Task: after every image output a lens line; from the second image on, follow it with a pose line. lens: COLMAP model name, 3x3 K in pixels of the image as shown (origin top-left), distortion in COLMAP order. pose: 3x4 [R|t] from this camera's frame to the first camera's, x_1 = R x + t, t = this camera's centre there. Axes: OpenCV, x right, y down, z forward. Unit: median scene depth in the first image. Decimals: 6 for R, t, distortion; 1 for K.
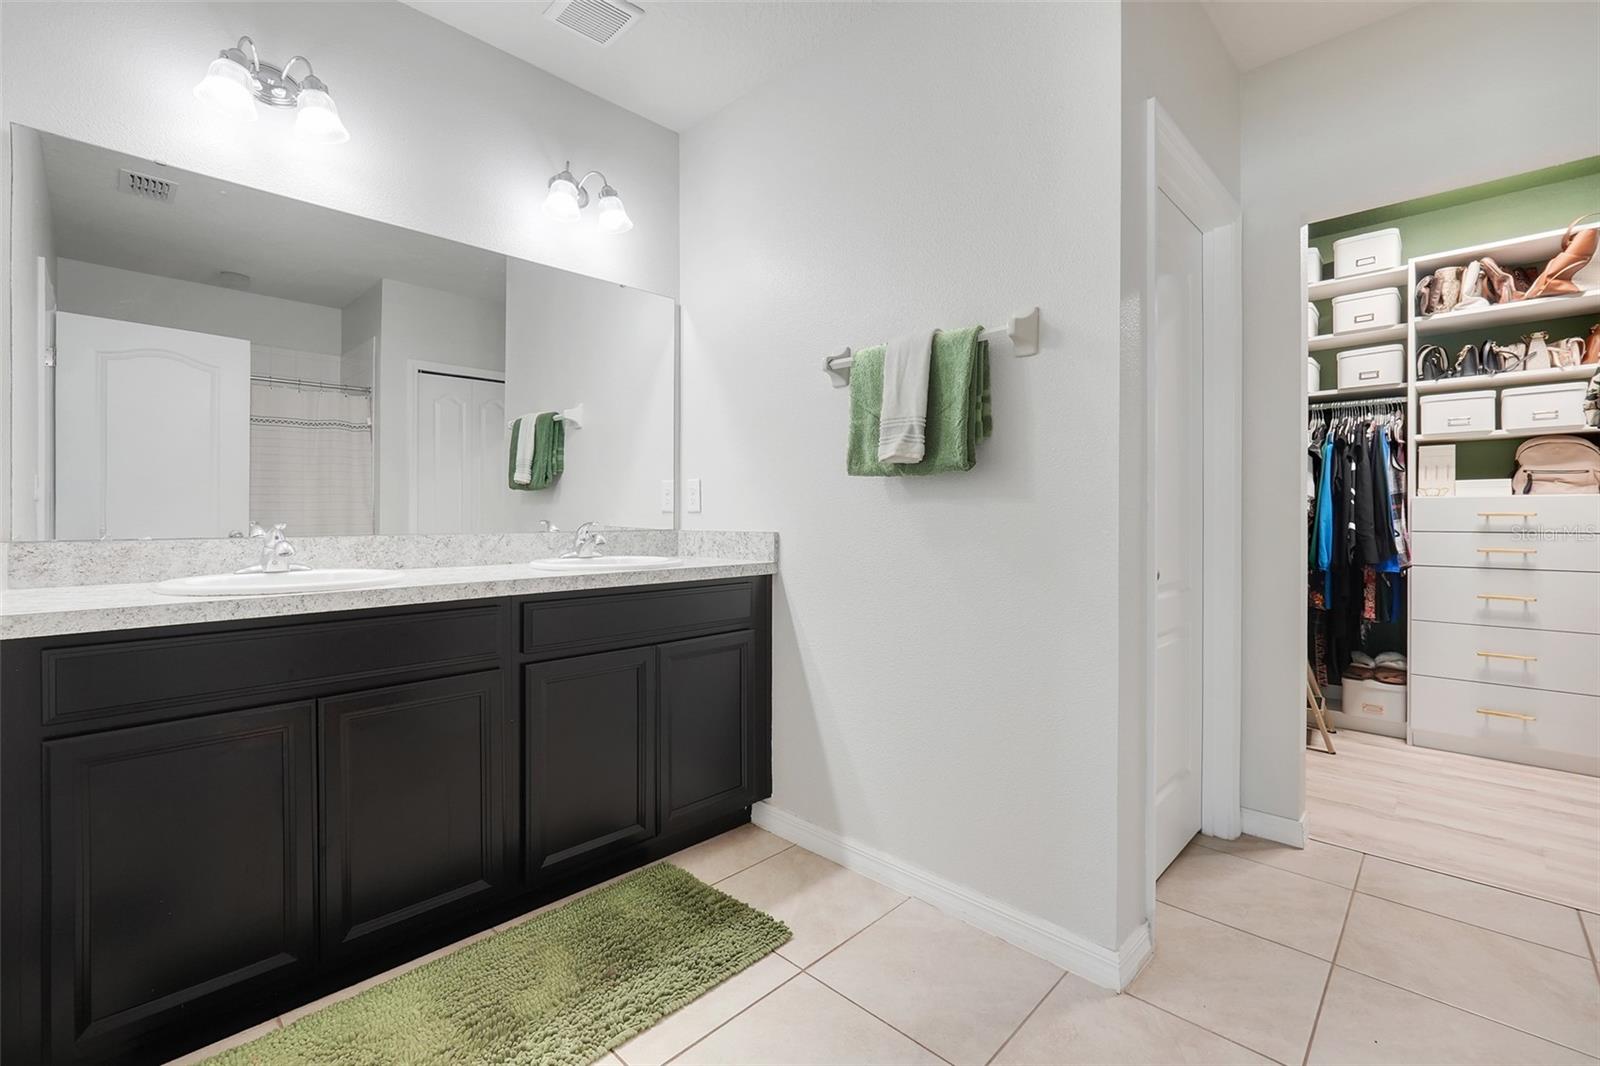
lens RADIAL K [[714.5, 0, 793.3], [0, 714.5, 524.5], [0, 0, 1]] dist [-0.001364, -0.000124]
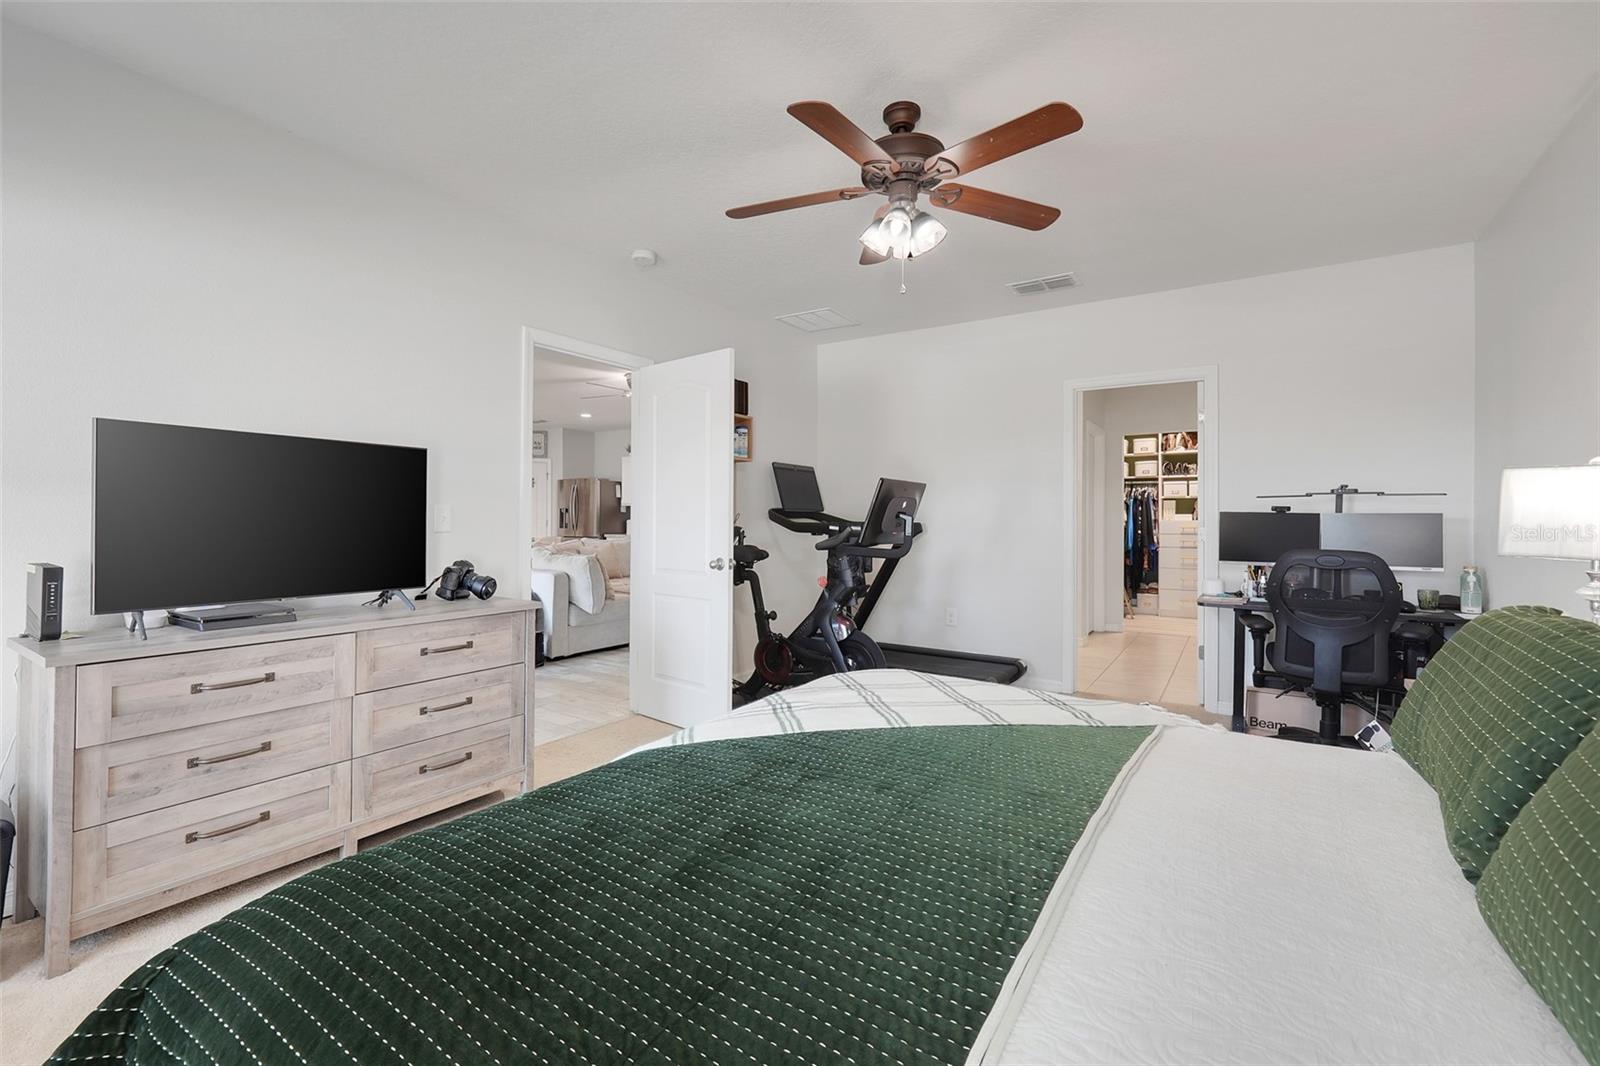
lens RADIAL K [[714.5, 0, 805.8], [0, 714.5, 525.2], [0, 0, 1]] dist [-0.001364, -0.000124]
pose [[0.978330, 0.006480, 0.206952, -0.902362], [-0.004924, 0.999956, -0.008031, 0.004687], [-0.206995, 0.006838, 0.978318, -1.236562]]
